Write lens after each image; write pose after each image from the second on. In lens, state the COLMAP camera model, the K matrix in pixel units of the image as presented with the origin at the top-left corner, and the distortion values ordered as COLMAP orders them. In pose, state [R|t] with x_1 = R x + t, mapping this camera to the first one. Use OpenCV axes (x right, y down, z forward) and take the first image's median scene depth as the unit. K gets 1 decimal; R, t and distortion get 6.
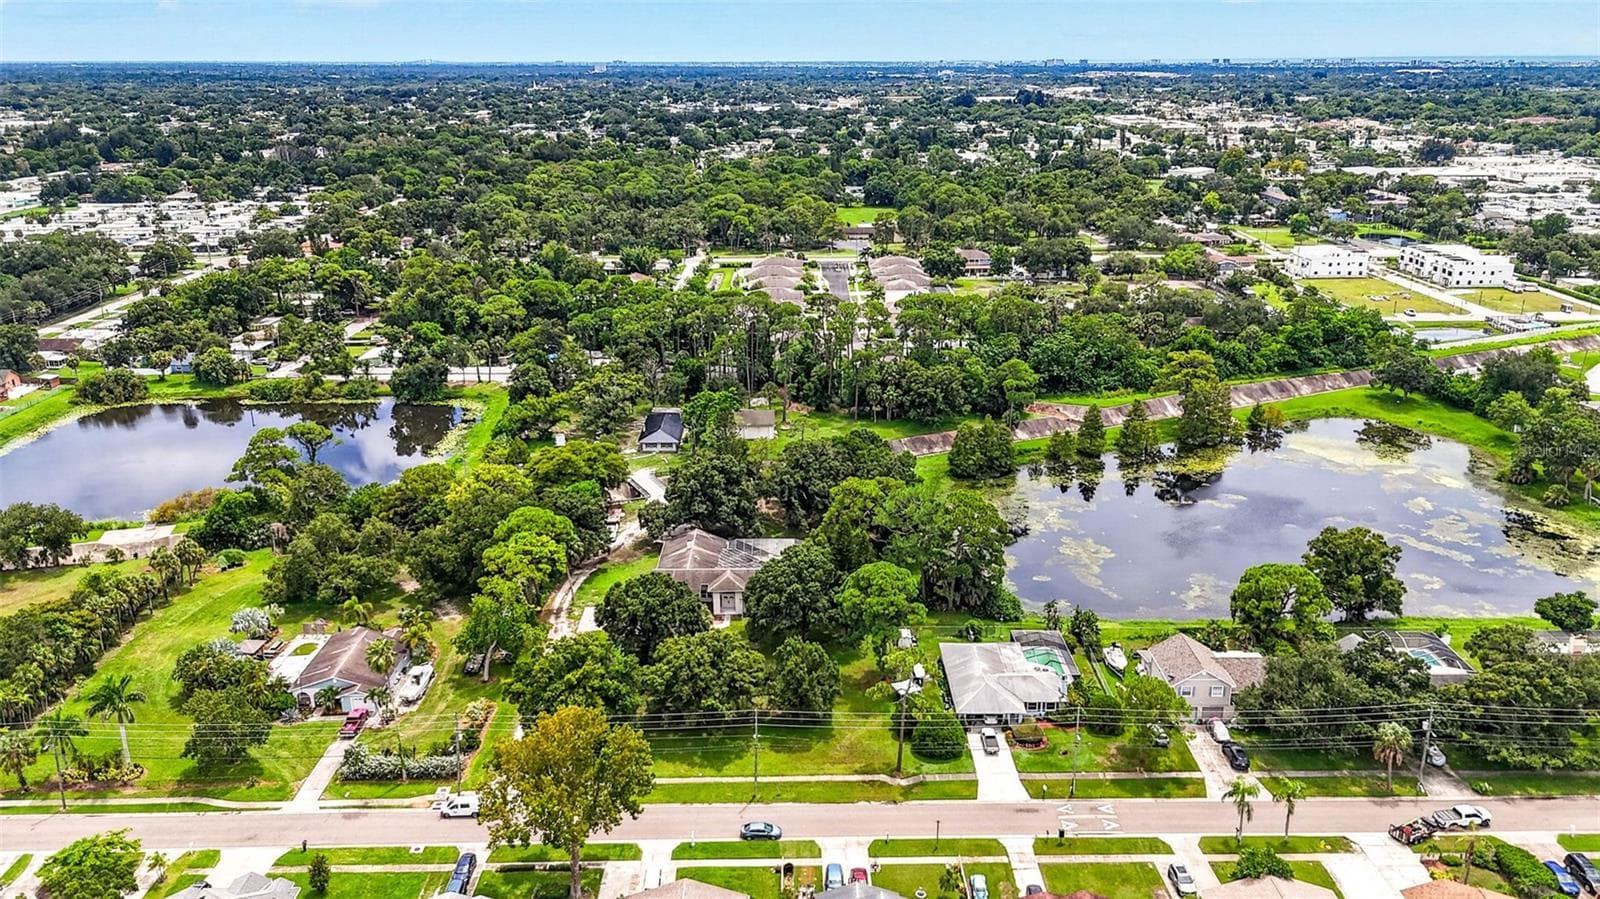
lens RADIAL K [[1168.2, 0, 799.5], [0, 1168.2, 444.6], [0, 0, 1]] dist [0.044496, -0.015804]
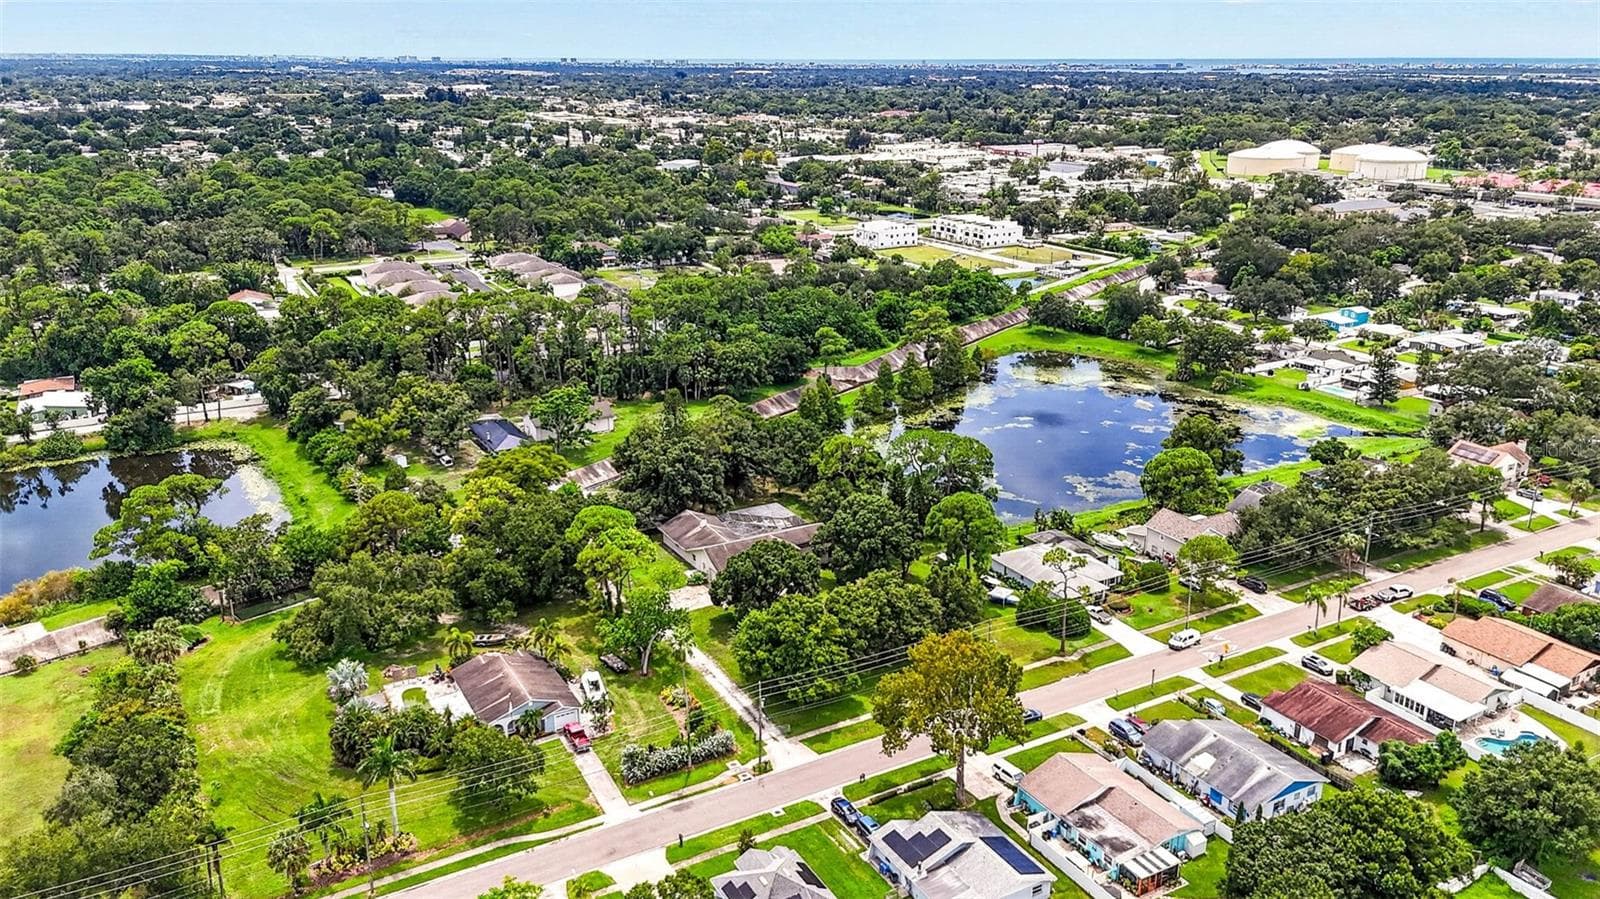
lens RADIAL K [[1168.2, 0, 800.6], [0, 1168.2, 453.7], [0, 0, 1]] dist [0.044496, -0.015804]
pose [[0.879196, -0.147612, 0.453017, -0.300929], [0.143734, 0.988673, 0.043200, -0.004237], [-0.454262, 0.027133, 0.890455, 0.026133]]
